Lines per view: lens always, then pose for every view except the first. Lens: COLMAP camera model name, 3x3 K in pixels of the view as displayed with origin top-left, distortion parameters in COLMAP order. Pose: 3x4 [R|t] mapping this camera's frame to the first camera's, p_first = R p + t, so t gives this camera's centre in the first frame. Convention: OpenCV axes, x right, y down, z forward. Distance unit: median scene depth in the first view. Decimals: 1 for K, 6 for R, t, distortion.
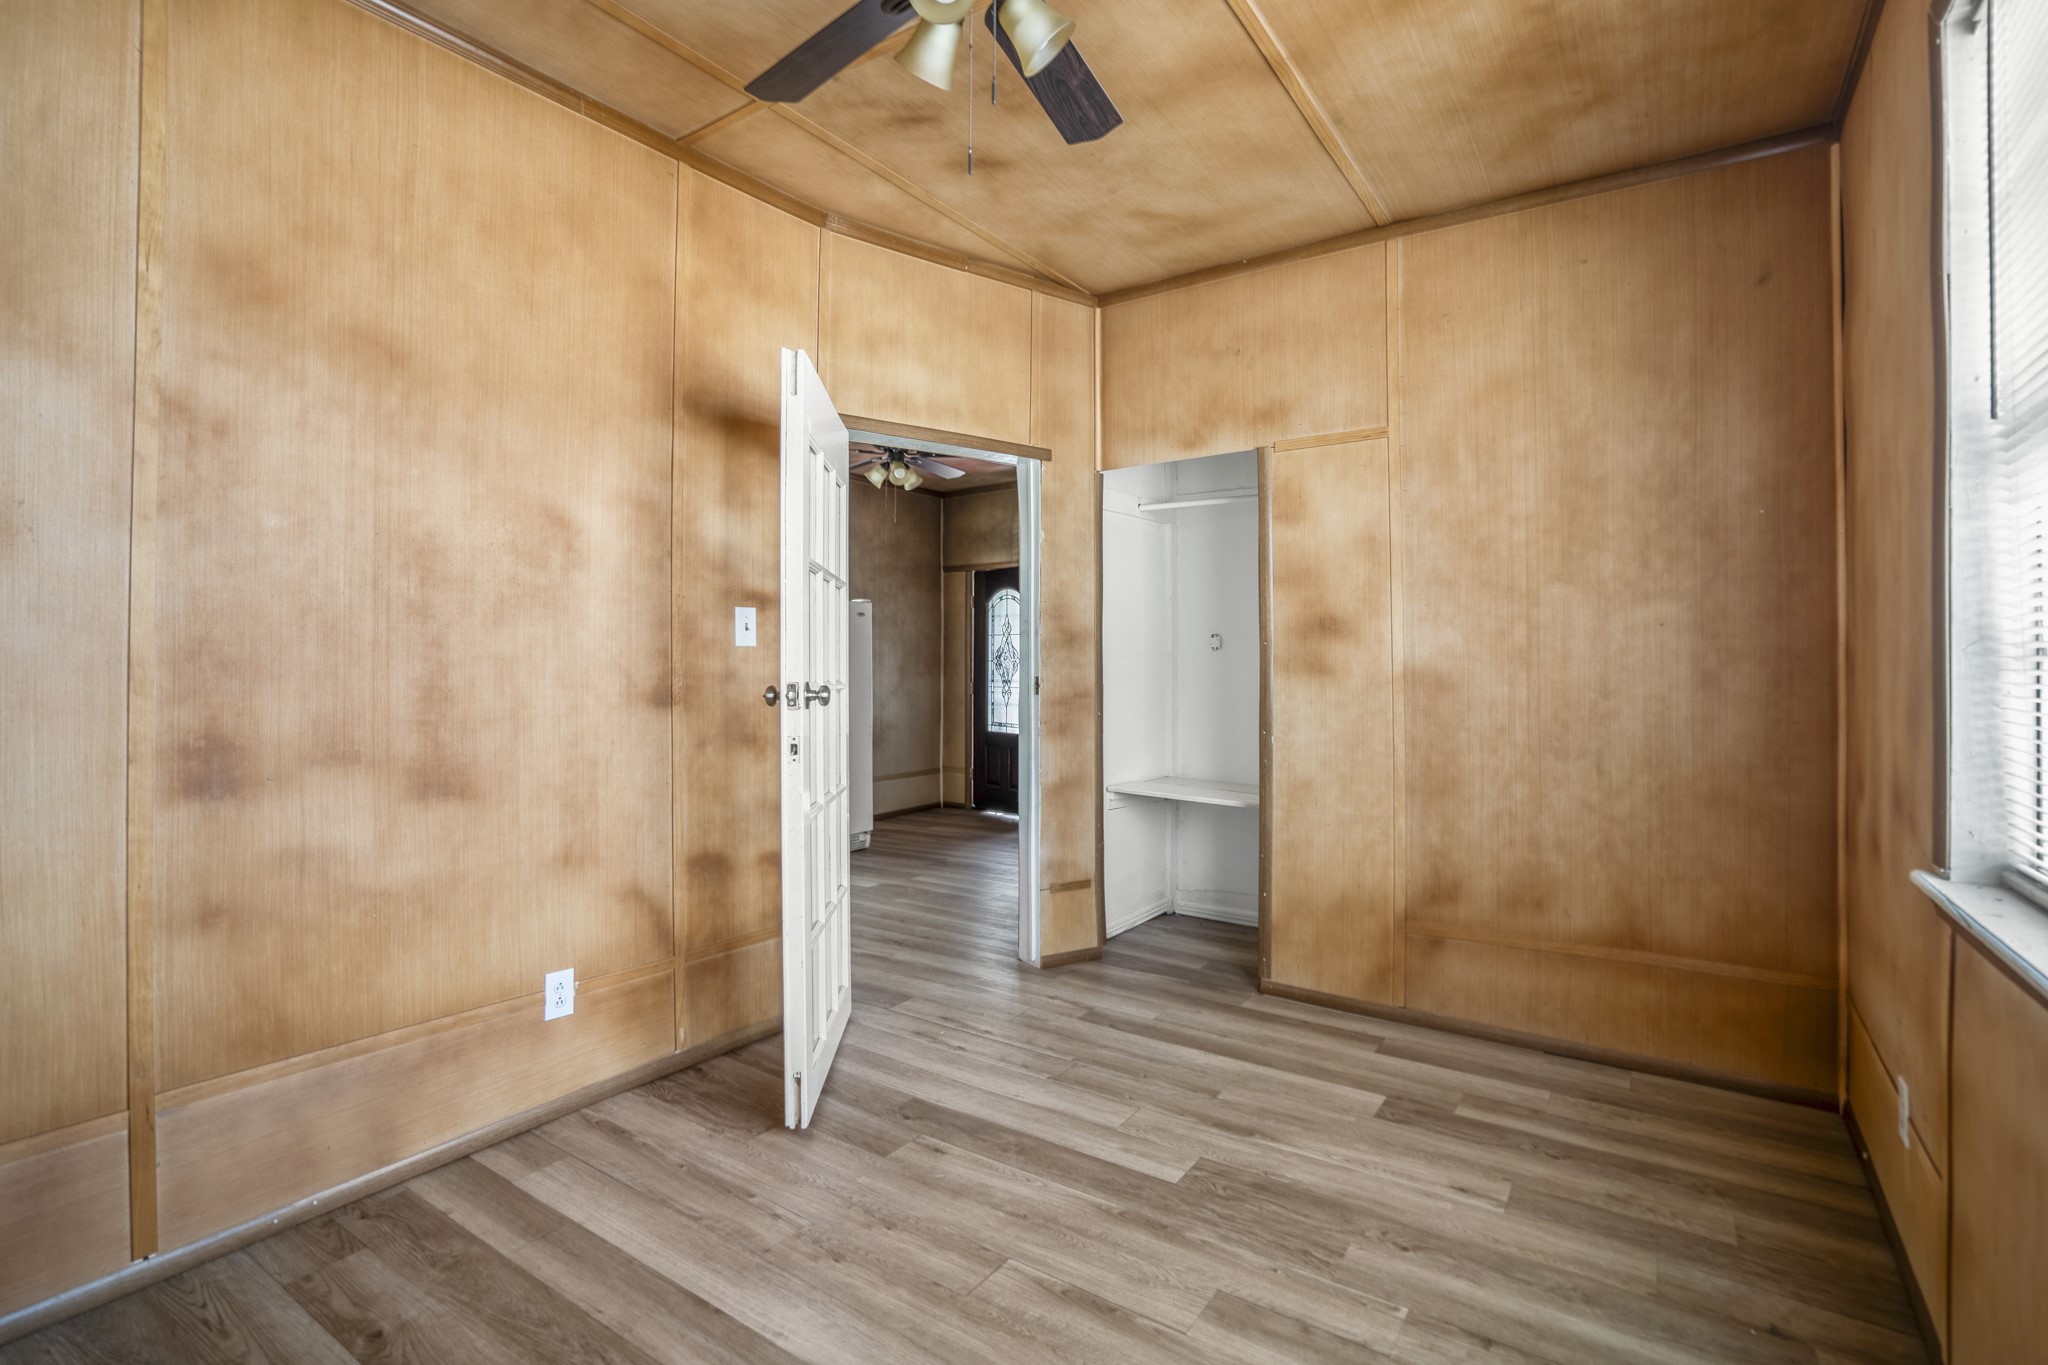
lens RADIAL K [[972.2, 0, 1009.9], [0, 972.2, 666.2], [0, 0, 1]] dist [-0.042920, 0.020504]
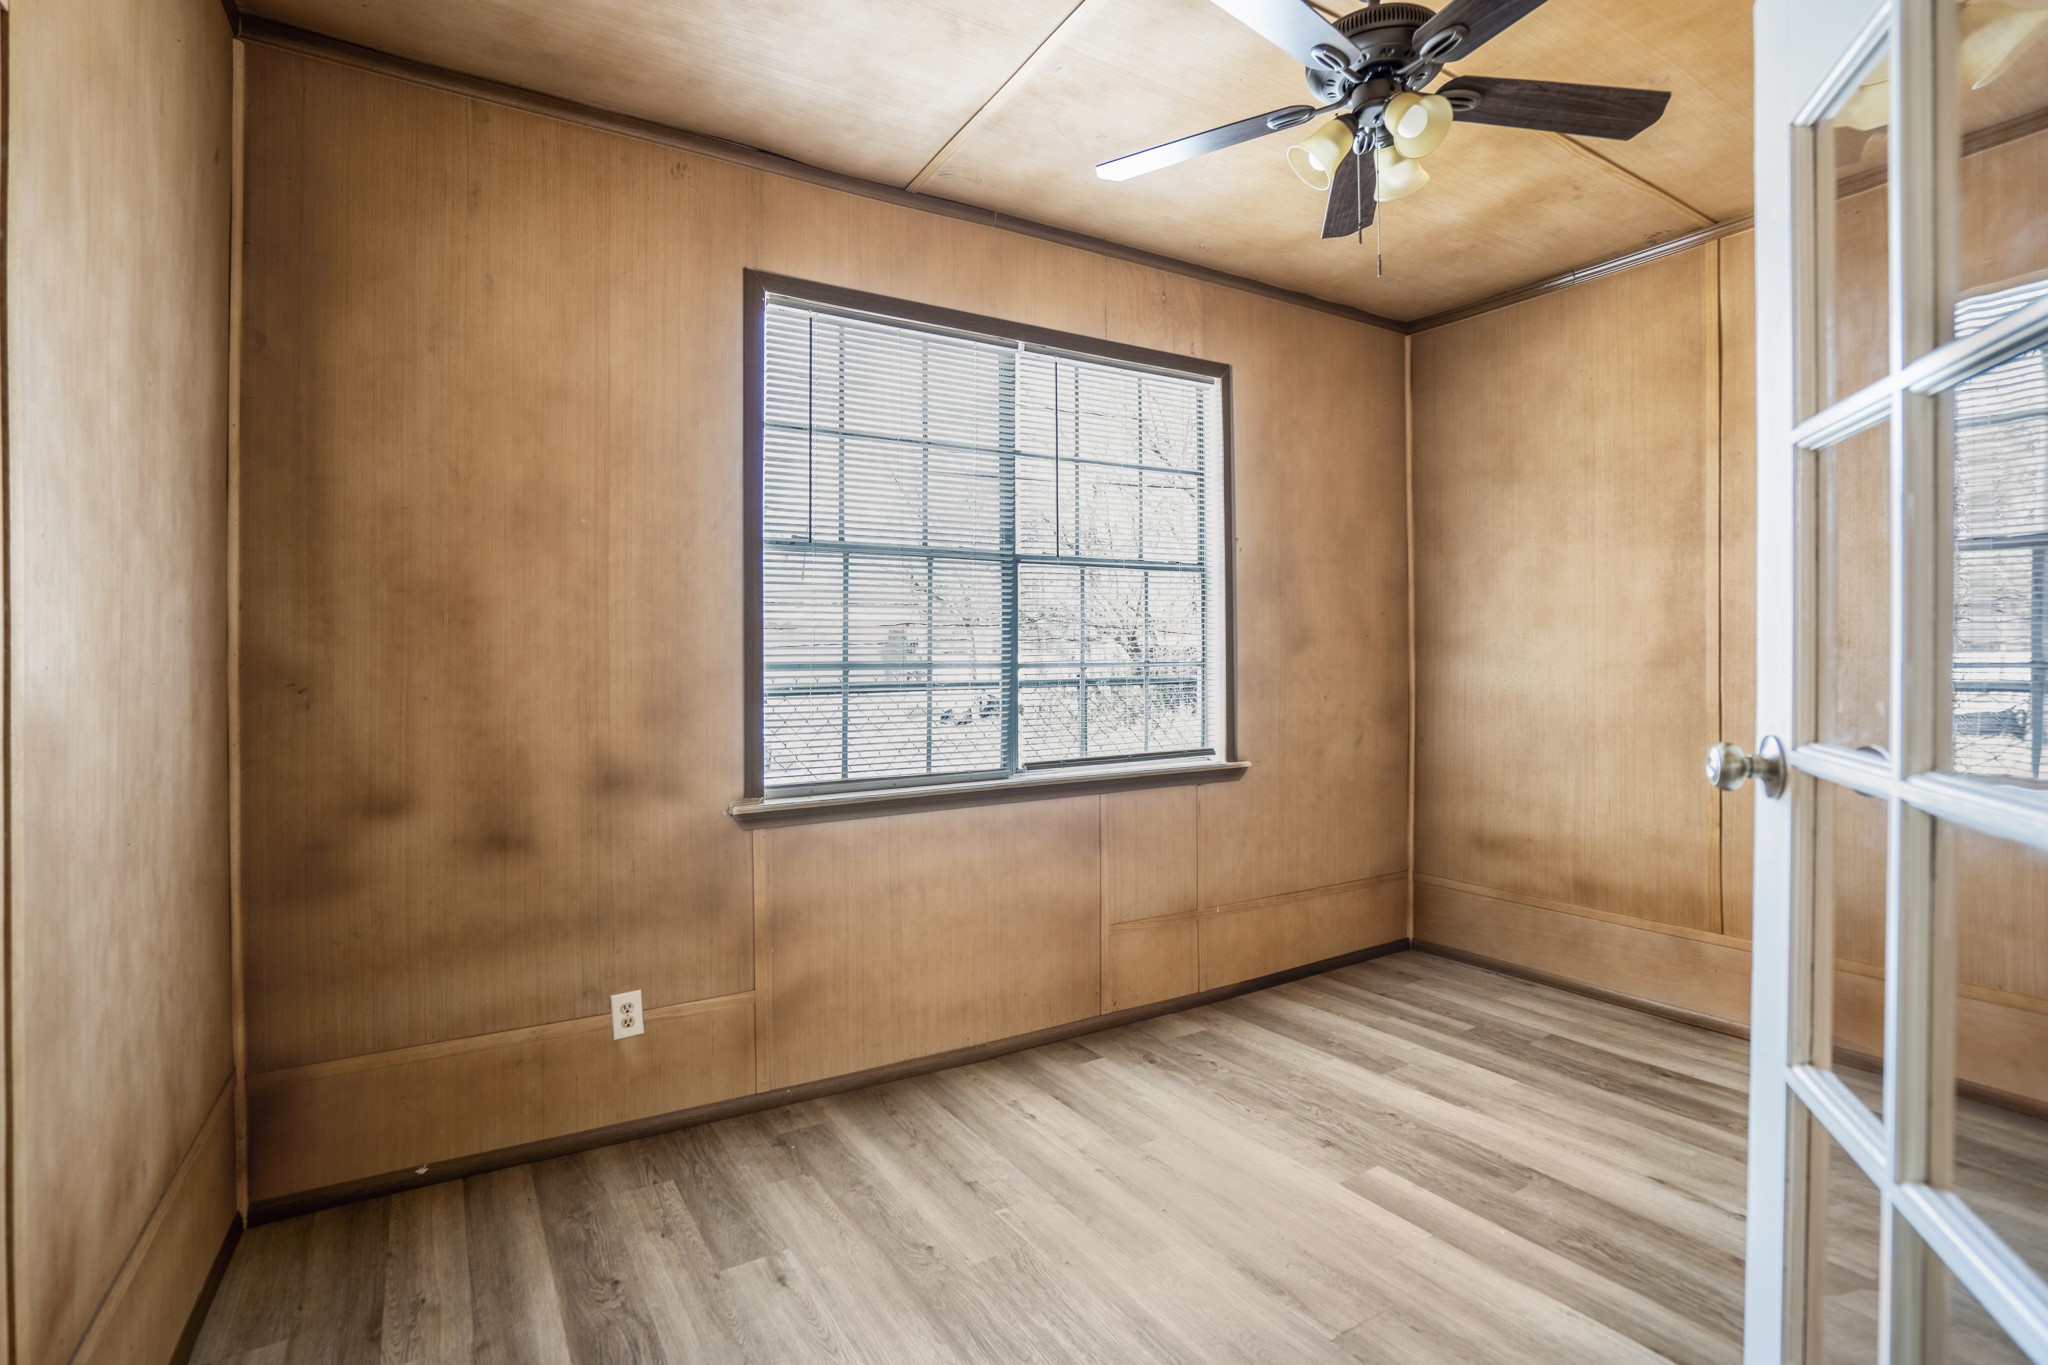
lens RADIAL K [[972.2, 0, 1026.6], [0, 972.2, 672.8], [0, 0, 1]] dist [-0.042920, 0.020504]
pose [[-0.918670, -0.000642, 0.395025, -0.089842], [0.007667, 0.999781, 0.019456, -0.026184], [-0.394951, 0.020903, -0.918464, 1.901183]]
